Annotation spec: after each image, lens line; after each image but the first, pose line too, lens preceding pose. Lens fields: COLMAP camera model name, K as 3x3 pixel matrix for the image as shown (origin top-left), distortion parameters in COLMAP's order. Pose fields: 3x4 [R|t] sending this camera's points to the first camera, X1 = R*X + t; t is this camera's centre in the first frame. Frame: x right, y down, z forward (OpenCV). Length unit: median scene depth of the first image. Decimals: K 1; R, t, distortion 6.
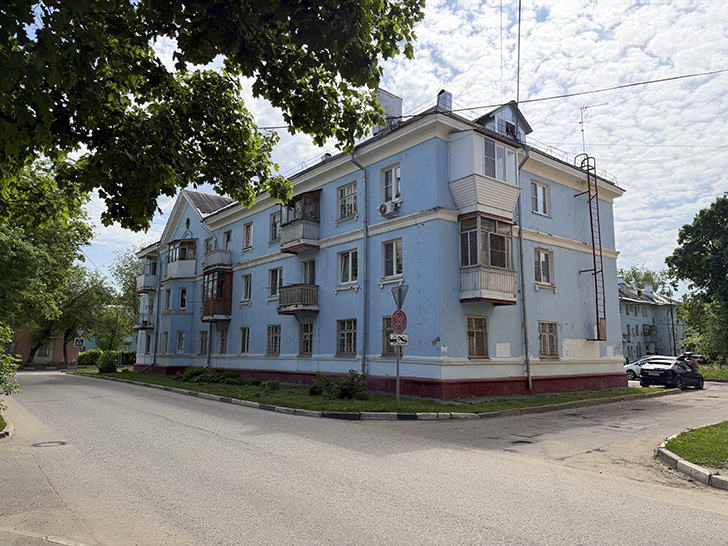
lens RADIAL K [[504.9, 0, 364.0], [0, 504.9, 273.0], [0, 0, 1]] dist [0.104051, -0.149327]
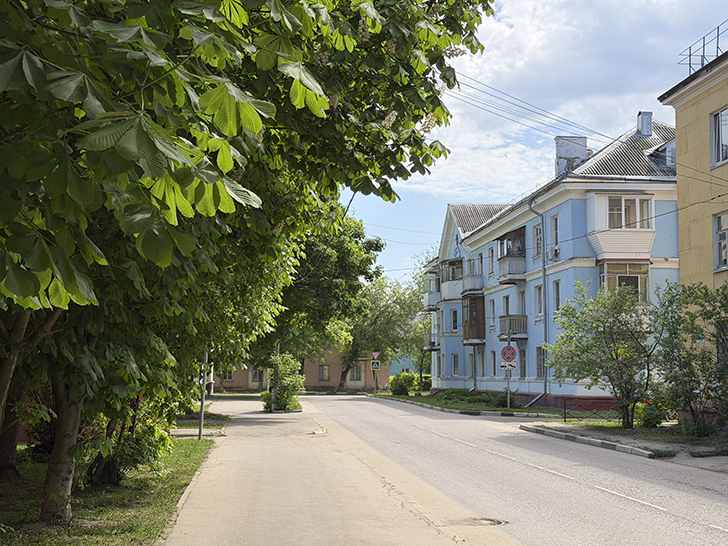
lens RADIAL K [[1117.5, 0, 364.0], [0, 1117.5, 273.0], [0, 0, 1]] dist [0.244252, -0.000910]
pose [[0.833299, -0.055921, -0.549987, 0.797174], [0.089141, 0.995444, 0.033845, -0.149280], [0.545588, -0.077229, 0.834487, -1.017869]]
